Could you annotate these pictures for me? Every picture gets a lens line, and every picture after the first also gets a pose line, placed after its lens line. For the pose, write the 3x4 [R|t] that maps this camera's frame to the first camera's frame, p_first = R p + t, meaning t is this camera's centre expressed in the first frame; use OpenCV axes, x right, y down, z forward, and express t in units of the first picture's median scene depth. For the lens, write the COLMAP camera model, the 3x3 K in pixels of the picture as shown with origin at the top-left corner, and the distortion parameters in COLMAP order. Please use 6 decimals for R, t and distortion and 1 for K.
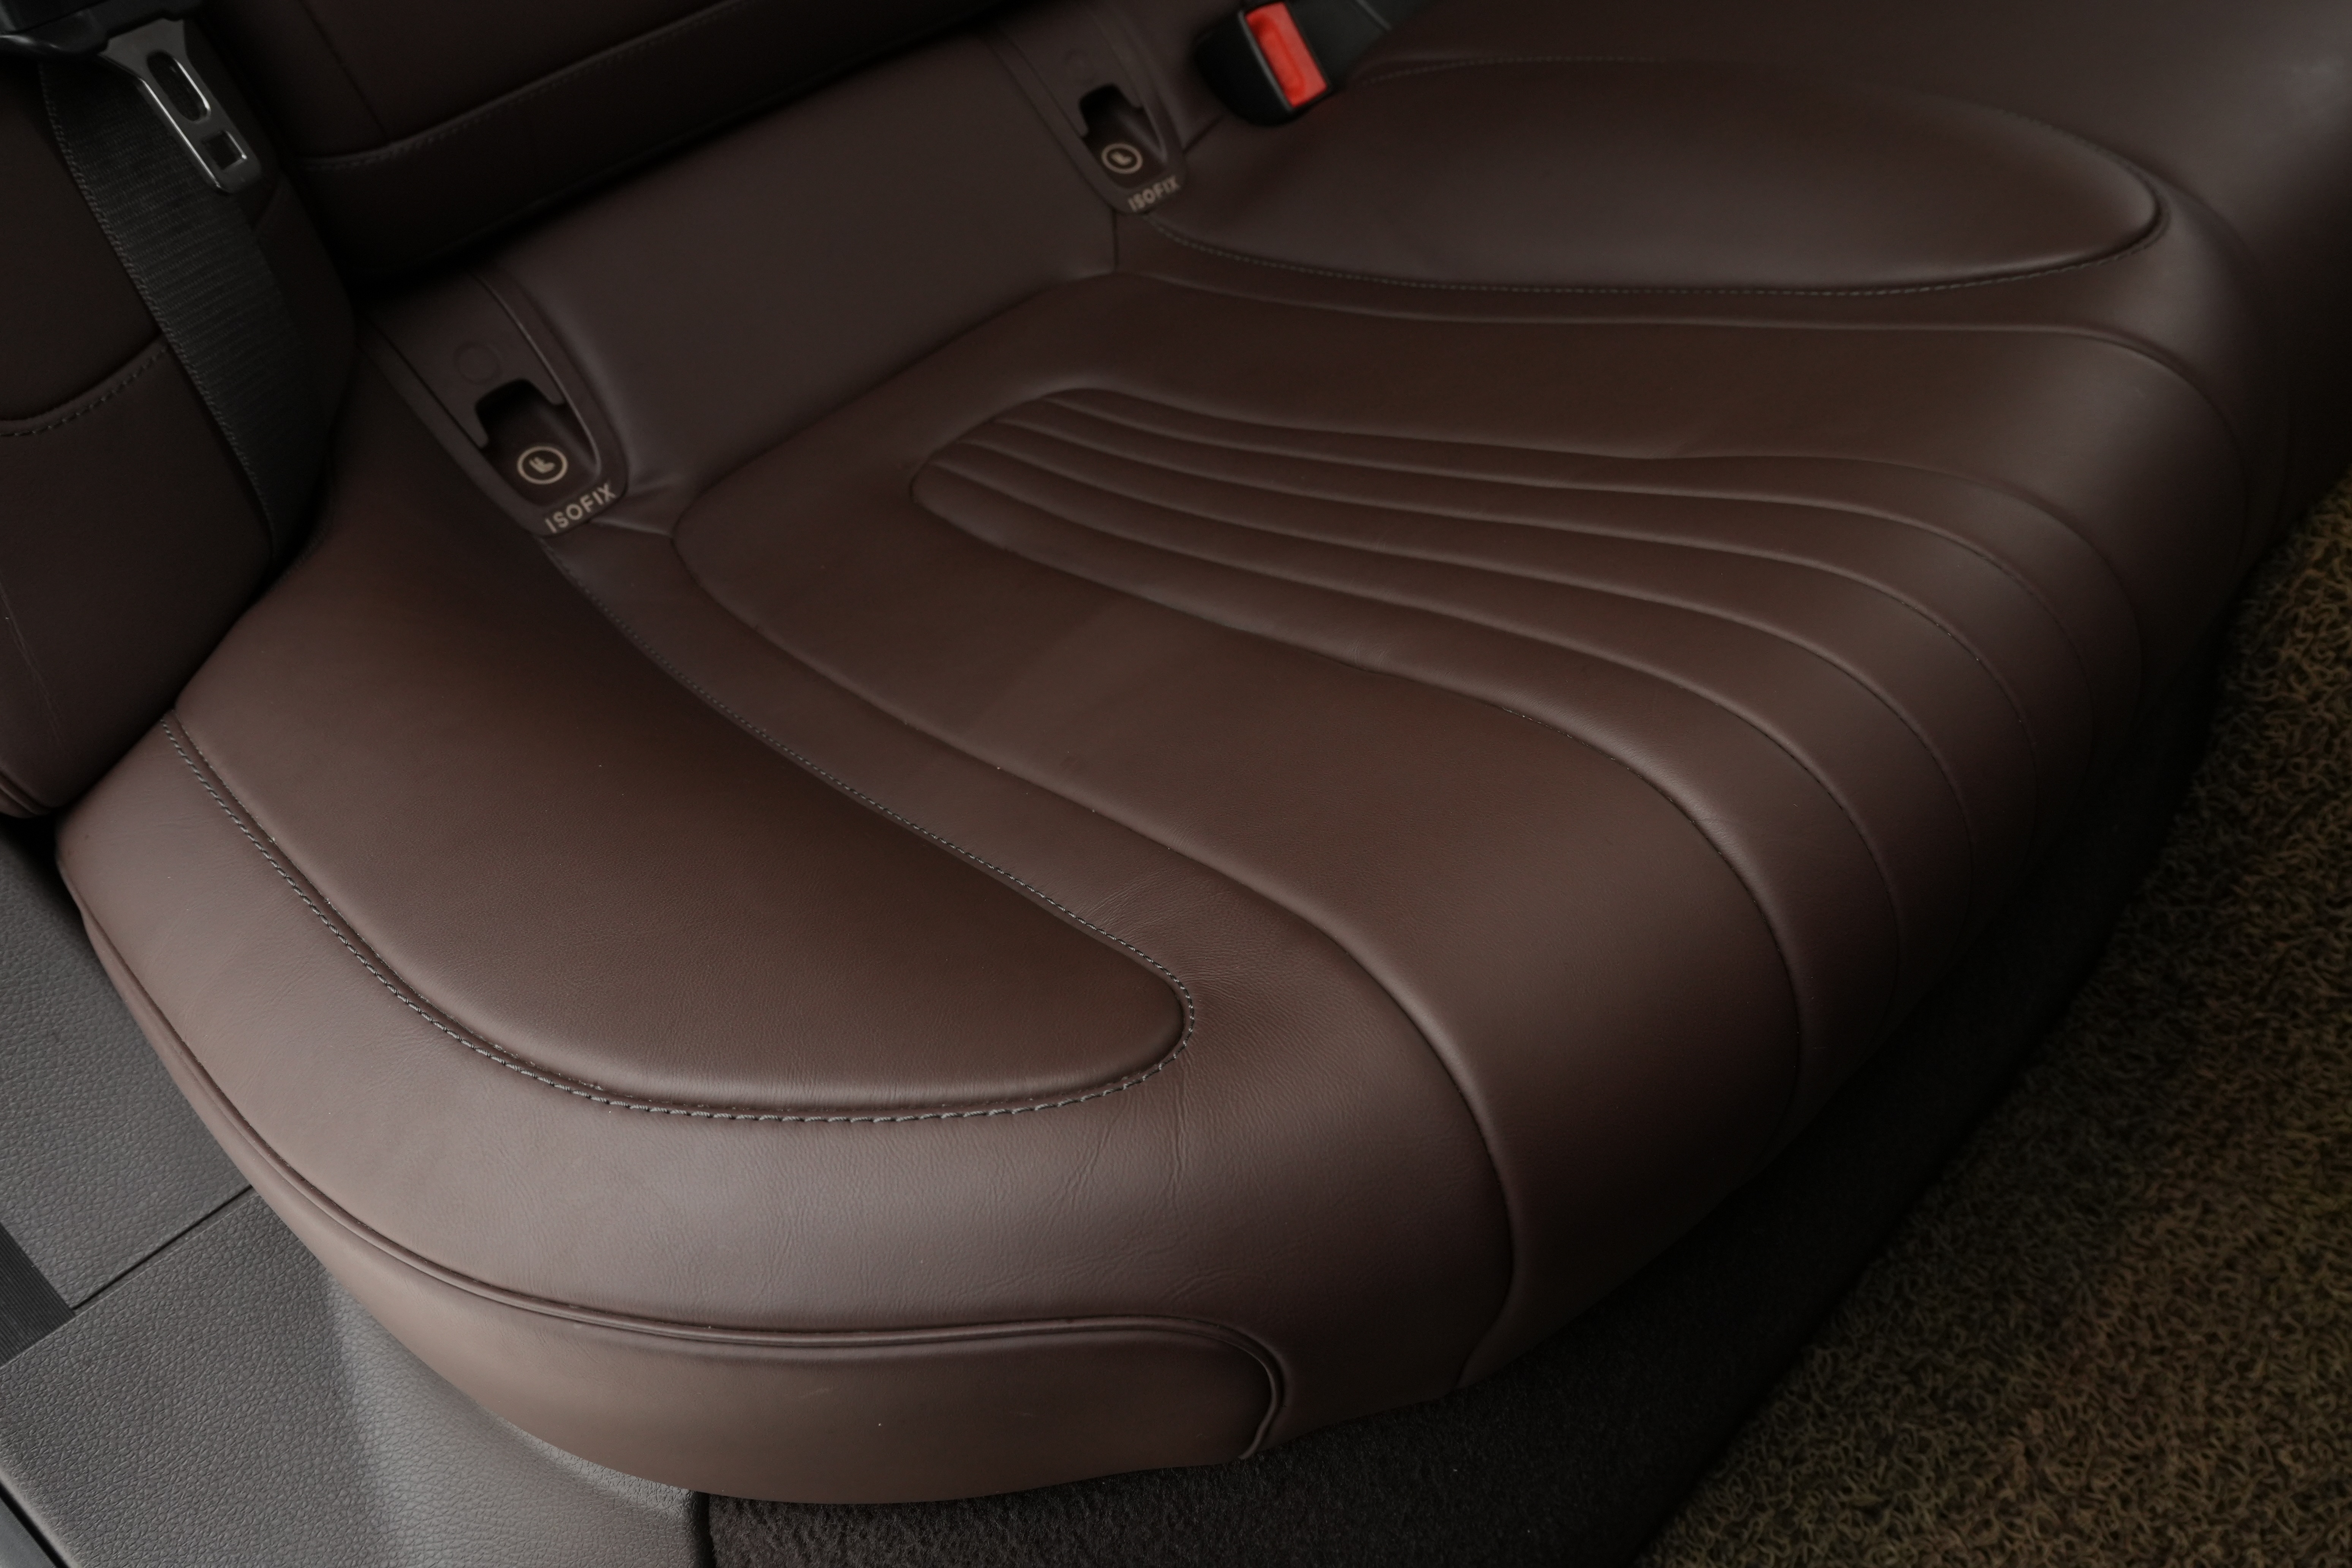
lens RADIAL K [[1815.4, 0, 1170.7], [0, 1815.4, 776.1], [0, 0, 1]] dist [-0.010518, 0.032533]
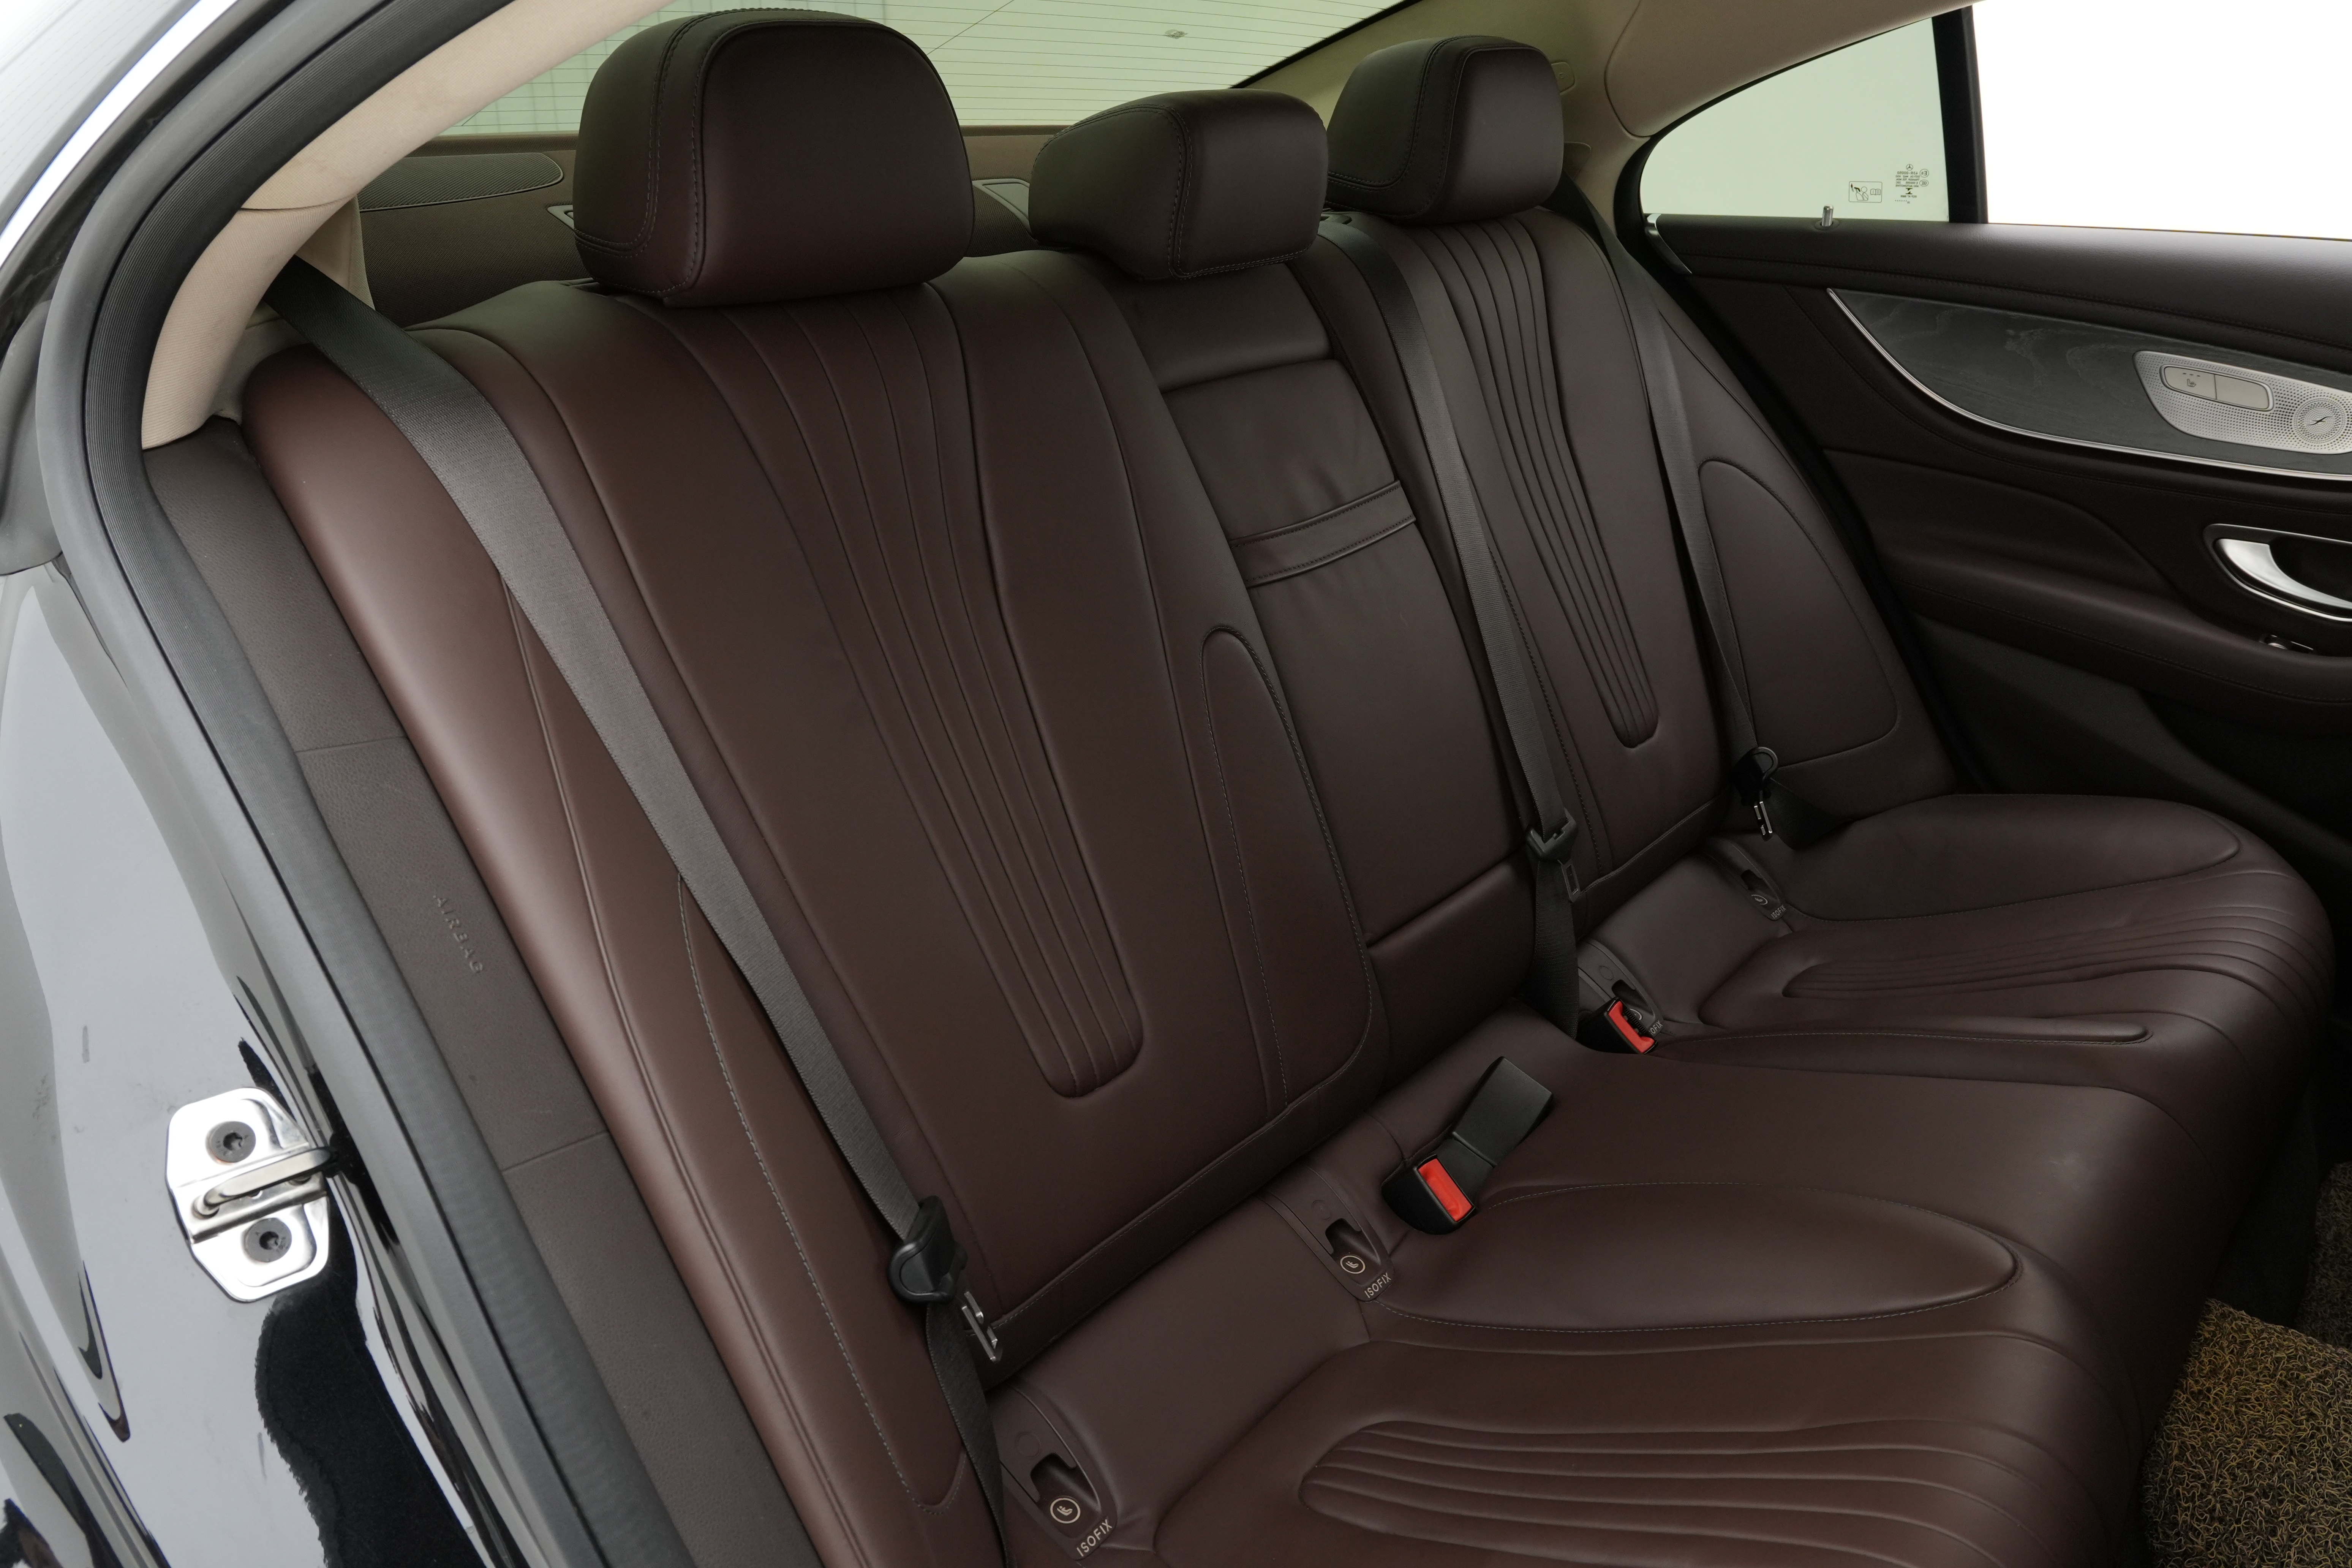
lens RADIAL K [[1815.4, 0, 1186.4], [0, 1815.4, 782.2], [0, 0, 1]] dist [-0.010518, 0.032533]
pose [[0.991836, -0.065842, 0.109204, -0.365459], [0.112512, 0.854904, -0.506439, 0.087227], [-0.060014, 0.514592, 0.855333, -0.615566]]
